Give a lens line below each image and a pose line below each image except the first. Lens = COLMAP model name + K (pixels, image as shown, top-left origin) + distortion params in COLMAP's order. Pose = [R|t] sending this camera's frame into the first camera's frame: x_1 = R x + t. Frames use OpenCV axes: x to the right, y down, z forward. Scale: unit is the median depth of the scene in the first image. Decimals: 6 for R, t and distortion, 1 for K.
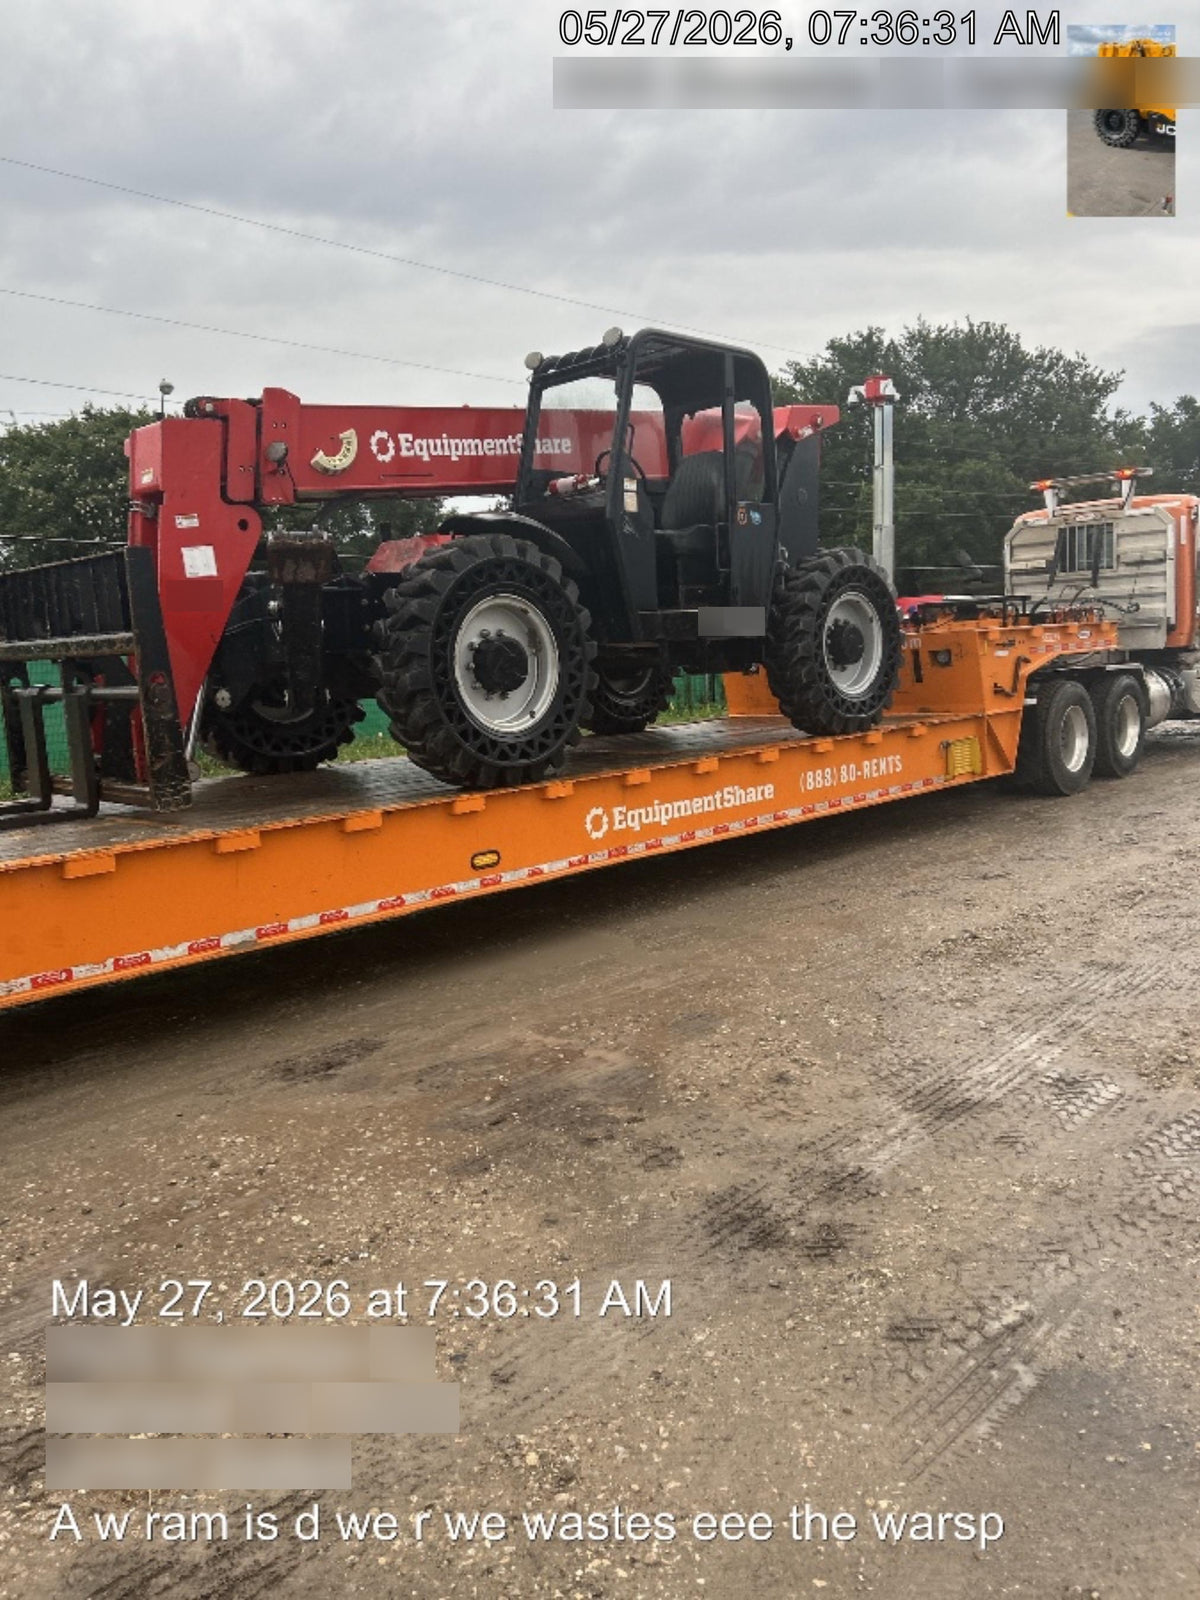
lens RADIAL K [[1179.9, 0, 610.9], [0, 1179.9, 791.6], [0, 0, 1]] dist [0.035151, -0.027141]
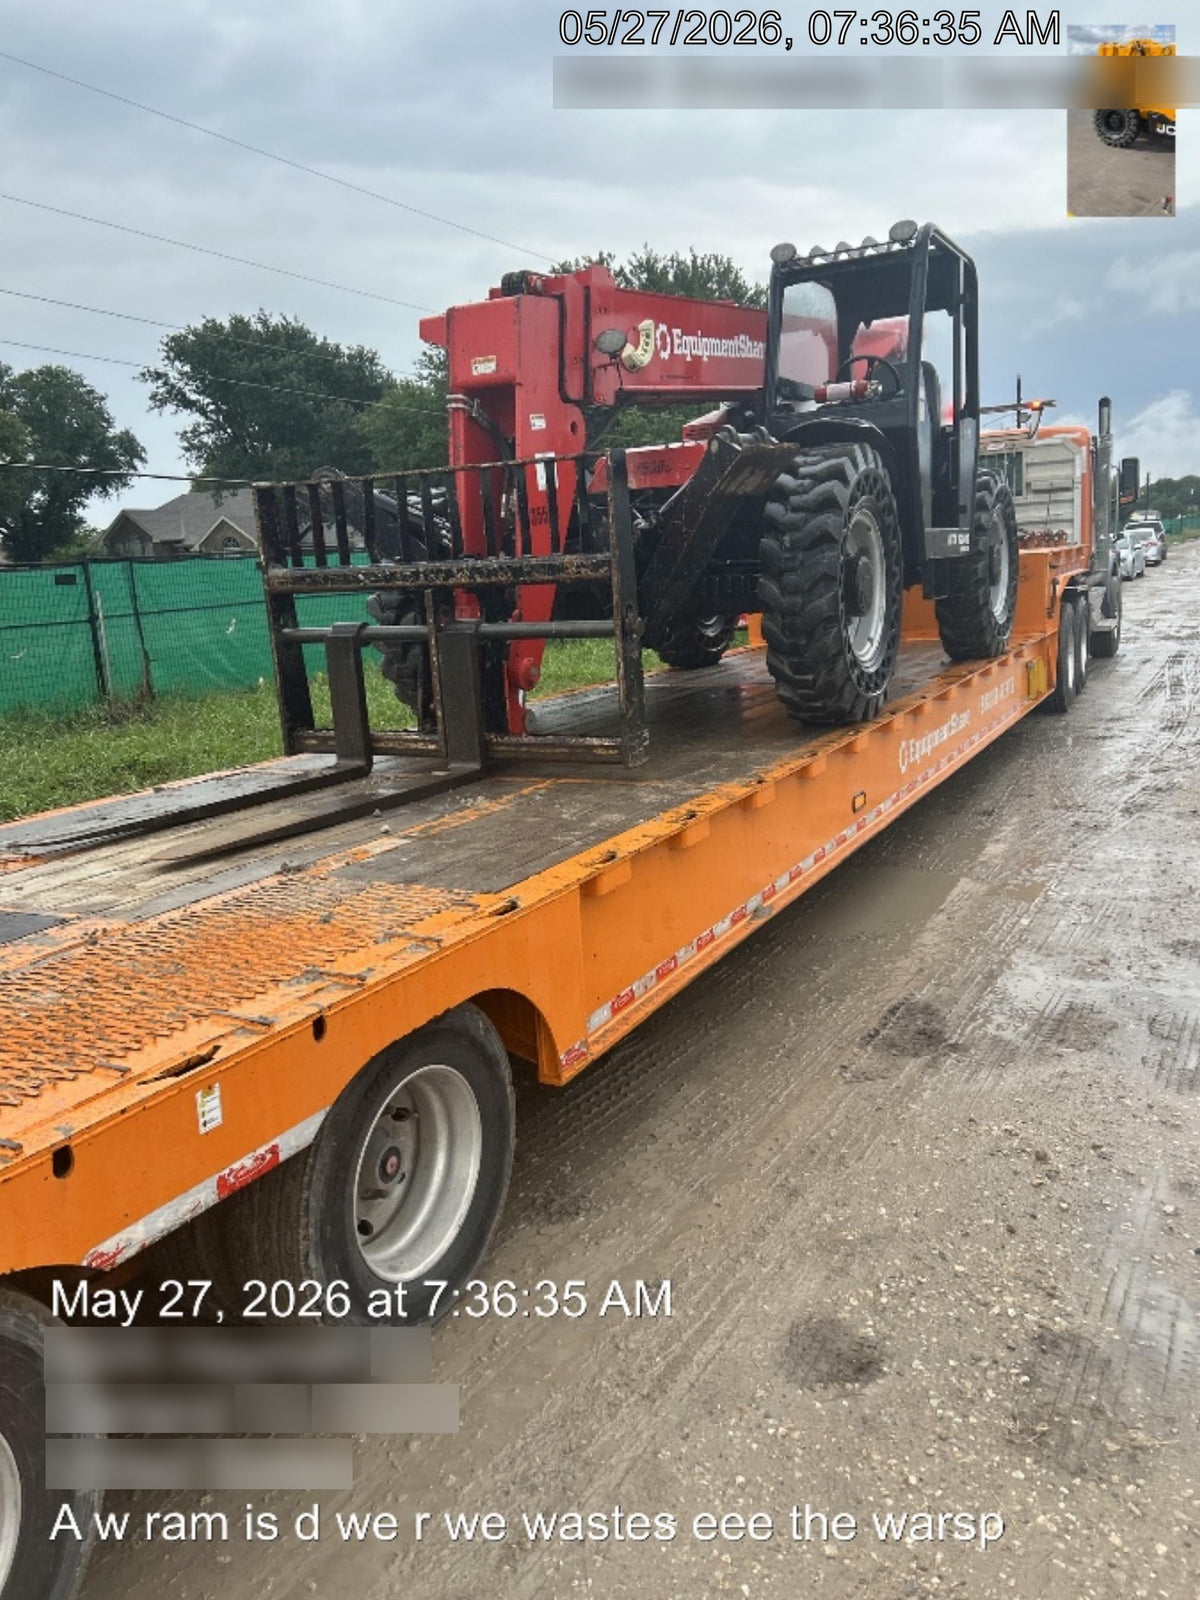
lens RADIAL K [[1179.9, 0, 594.3], [0, 1179.9, 796.9], [0, 0, 1]] dist [0.035151, -0.027141]
pose [[0.955889, -0.066157, 0.286182, -0.273552], [0.049374, 0.996632, 0.065473, -0.007792], [-0.289550, -0.048455, 0.955936, 0.083354]]
